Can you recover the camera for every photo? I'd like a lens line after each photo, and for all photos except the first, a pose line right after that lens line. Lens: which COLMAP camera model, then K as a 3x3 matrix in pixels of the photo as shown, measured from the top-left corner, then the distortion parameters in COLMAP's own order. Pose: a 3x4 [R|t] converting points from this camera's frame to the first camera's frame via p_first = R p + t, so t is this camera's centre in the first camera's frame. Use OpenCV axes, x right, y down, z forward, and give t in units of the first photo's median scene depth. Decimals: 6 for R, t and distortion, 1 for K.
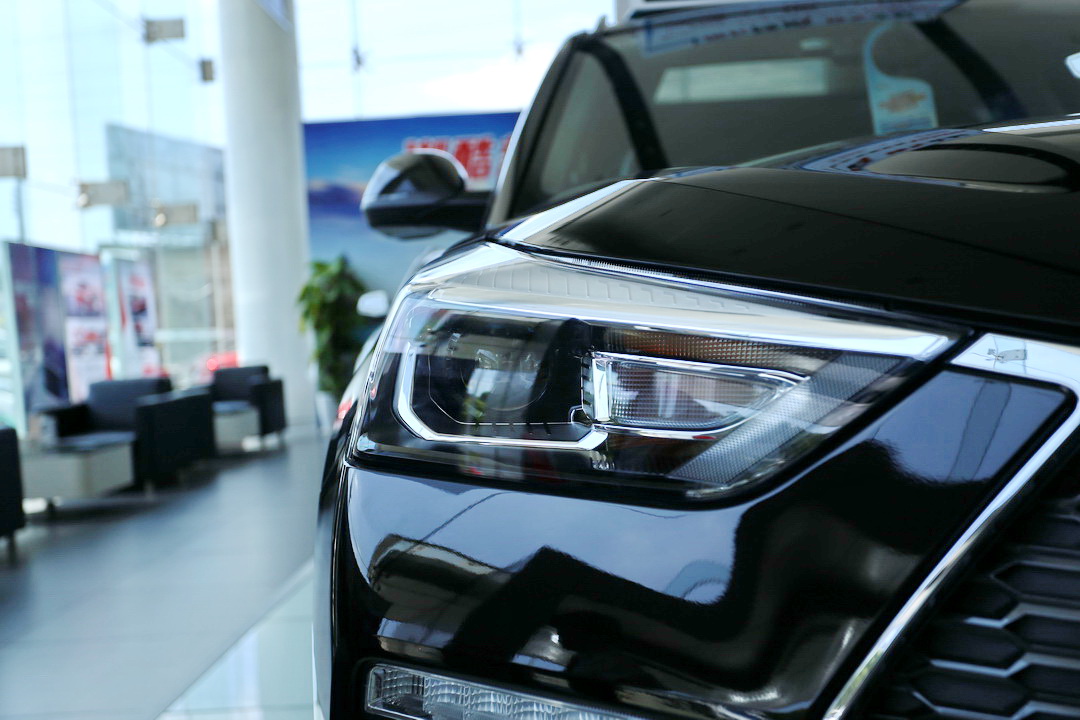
lens RADIAL K [[1244.7, 0, 540.0], [0, 1244.7, 360.0], [0, 0, 1]] dist [0.301021, 0.003520]
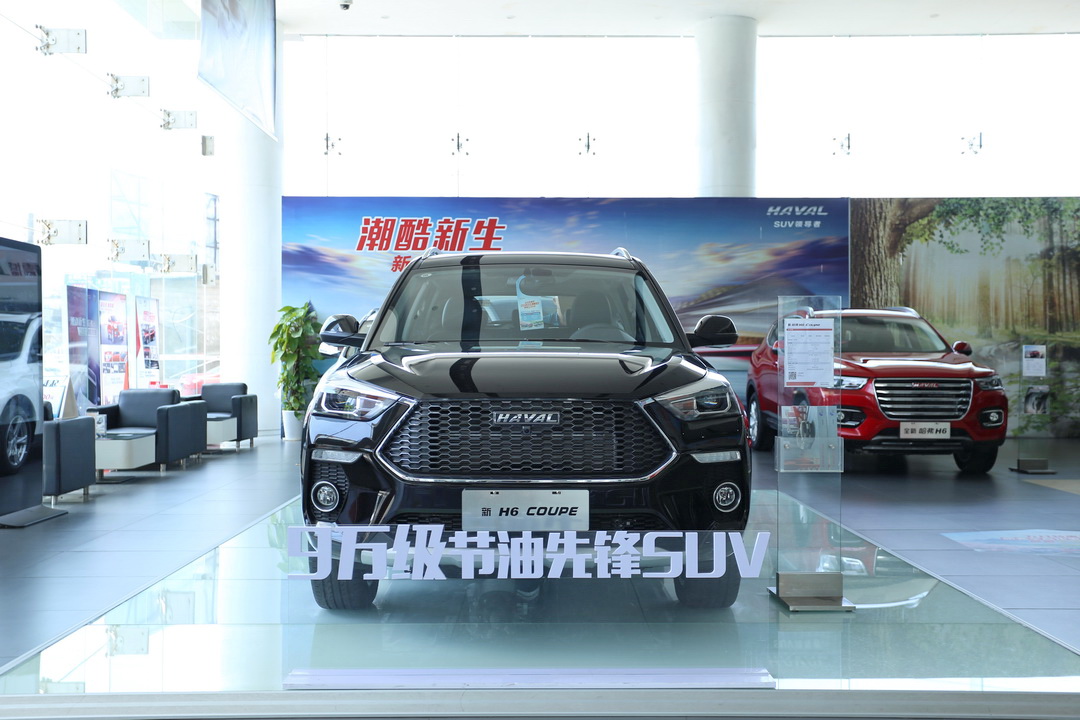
lens RADIAL K [[1244.7, 0, 540.0], [0, 1244.7, 360.0], [0, 0, 1]] dist [0.301021, 0.003520]
pose [[0.997745, 0.059254, 0.031510, 0.052228], [-0.058406, 0.997923, -0.027173, -0.004890], [-0.033055, 0.025271, 0.999134, -0.359652]]
